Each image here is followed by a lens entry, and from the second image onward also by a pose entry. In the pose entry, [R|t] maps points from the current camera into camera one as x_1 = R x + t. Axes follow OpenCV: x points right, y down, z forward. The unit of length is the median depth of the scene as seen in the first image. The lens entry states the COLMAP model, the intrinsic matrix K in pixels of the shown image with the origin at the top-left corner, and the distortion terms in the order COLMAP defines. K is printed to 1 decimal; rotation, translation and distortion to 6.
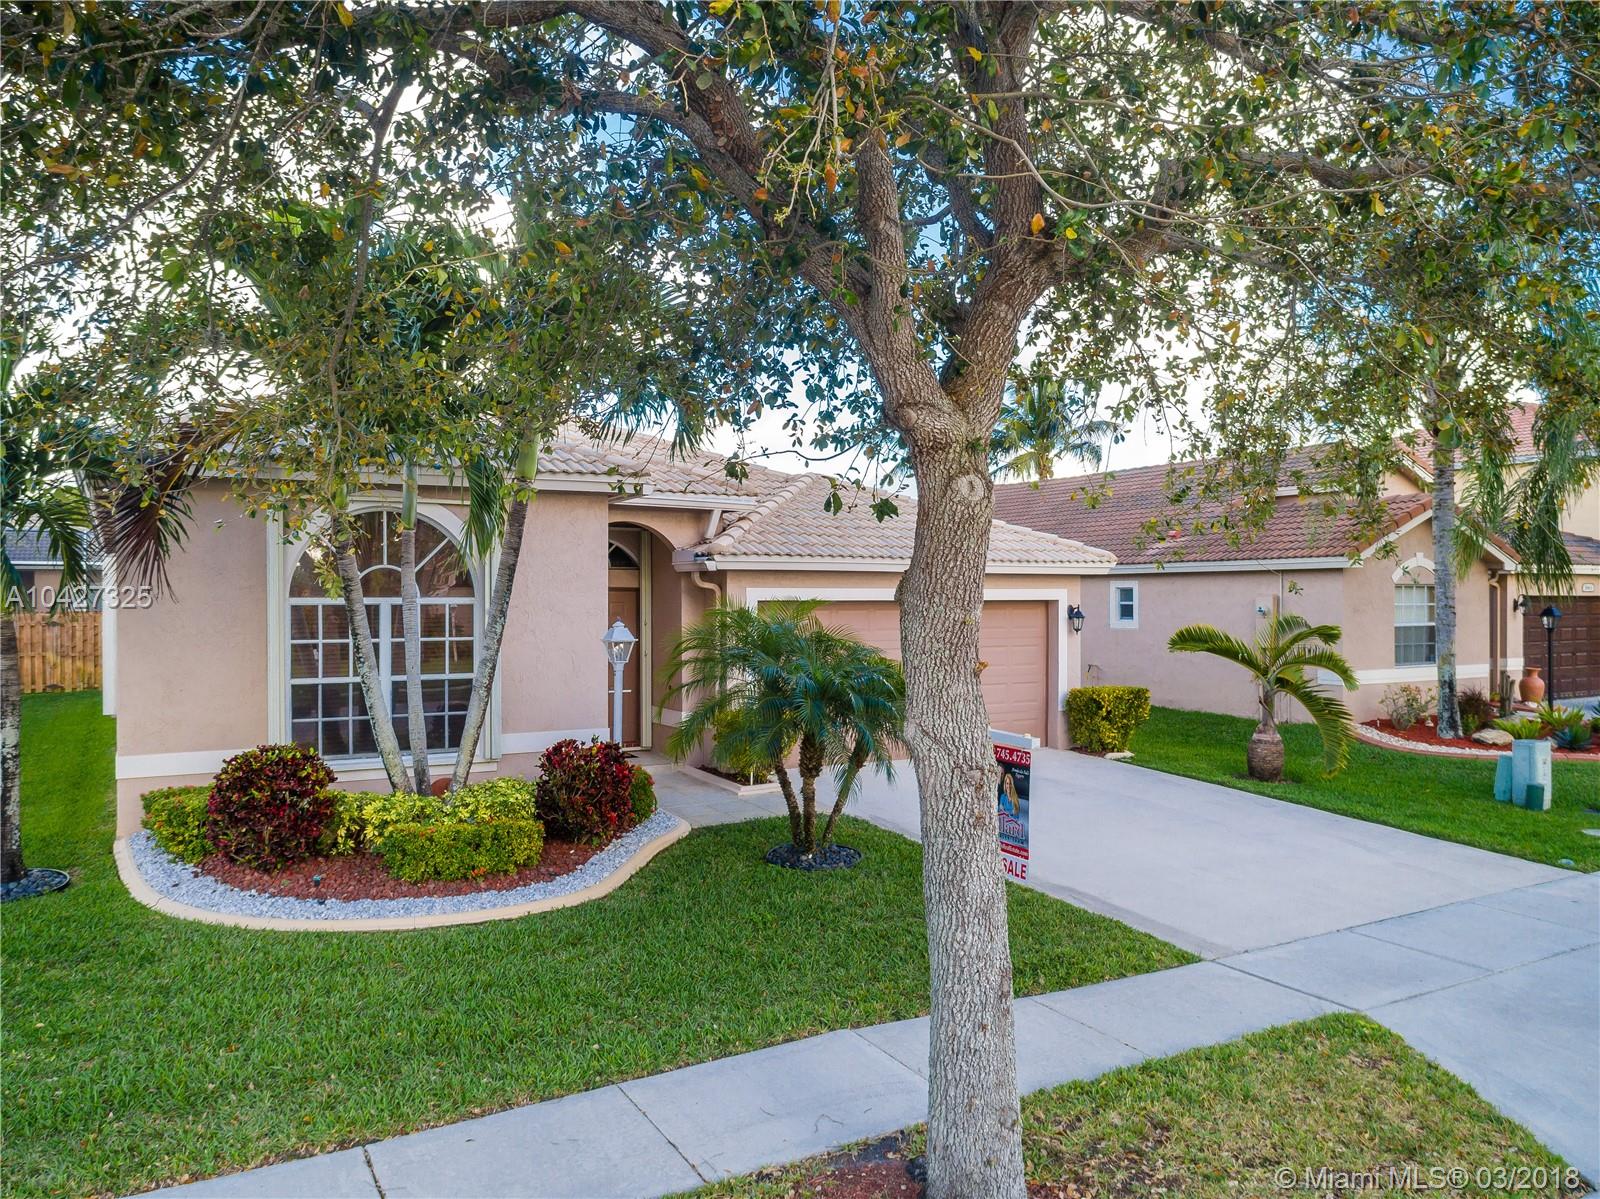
lens RADIAL K [[1202.3, 0, 800.0], [0, 1202.3, 599.5], [0, 0, 1]] dist [-0.015662, -0.002729]
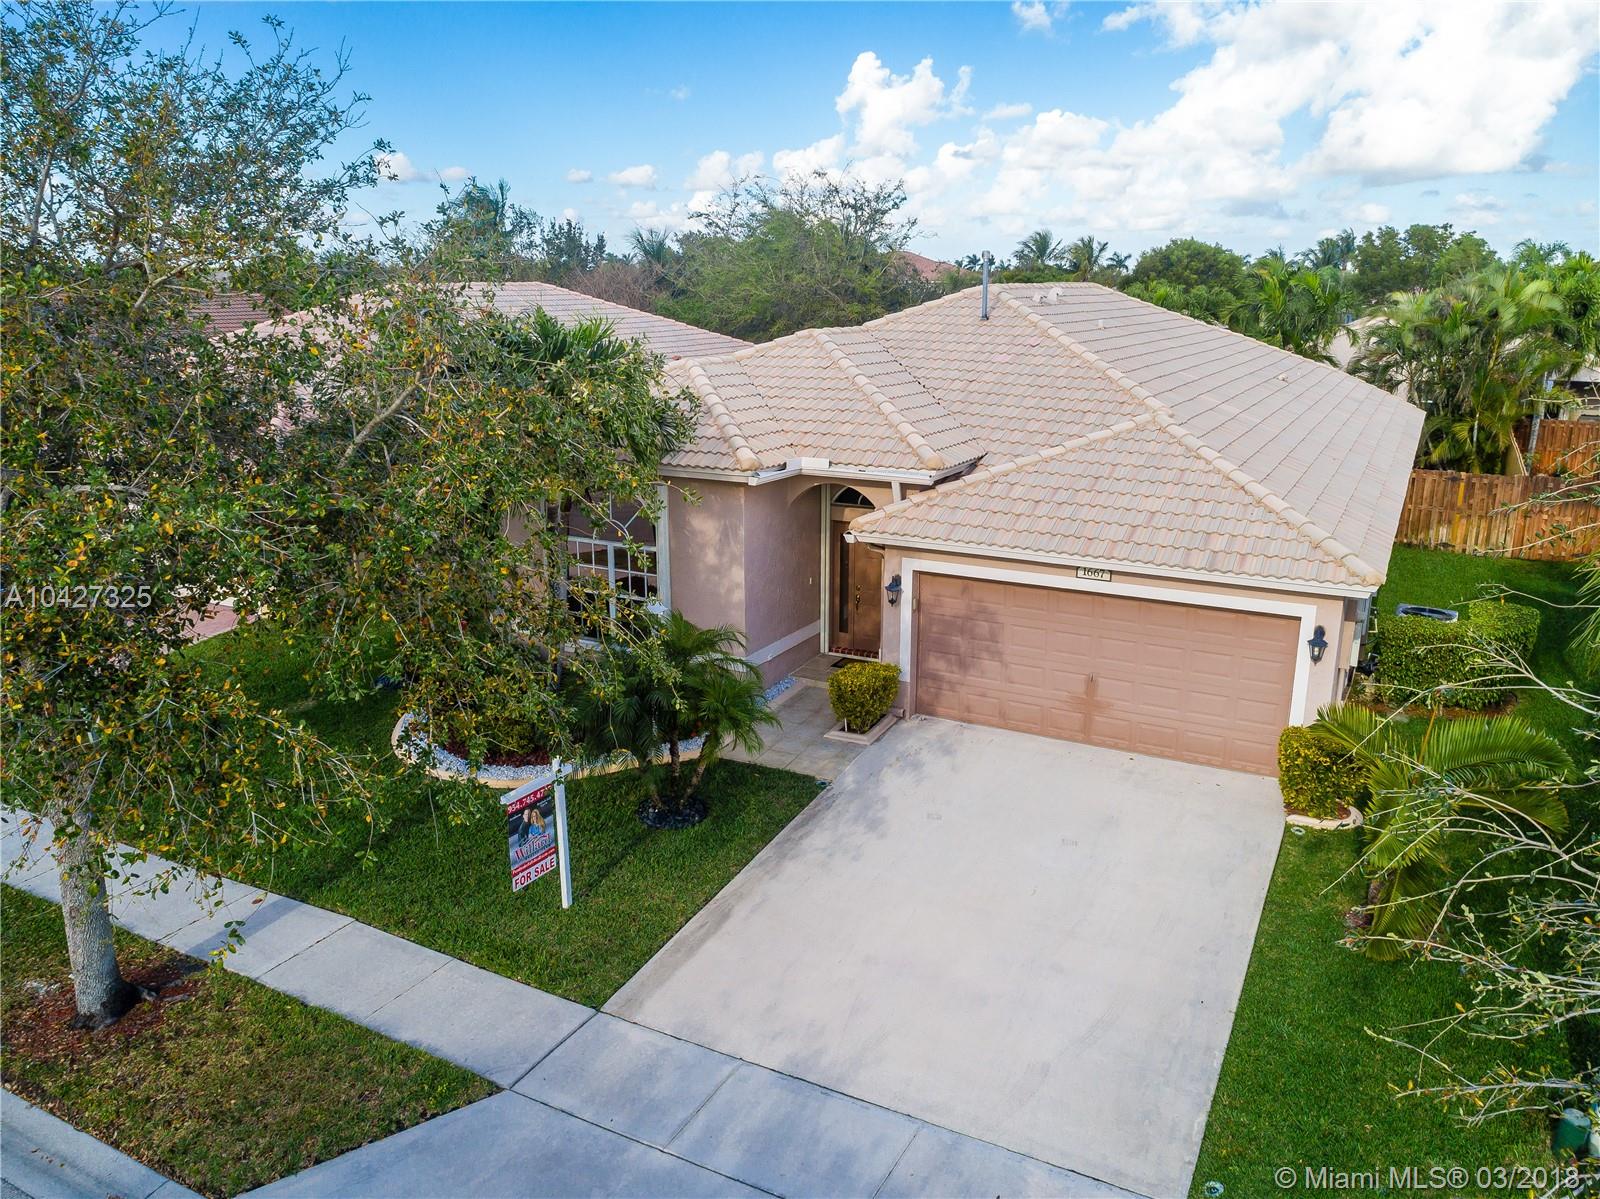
lens RADIAL K [[1202.3, 0, 800.0], [0, 1202.3, 599.5], [0, 0, 1]] dist [-0.015662, -0.002729]
pose [[0.531027, 0.219248, -0.818499, 1.257456], [-0.004169, 0.966610, 0.256218, -0.392906], [0.847345, -0.132646, 0.514210, 0.541098]]
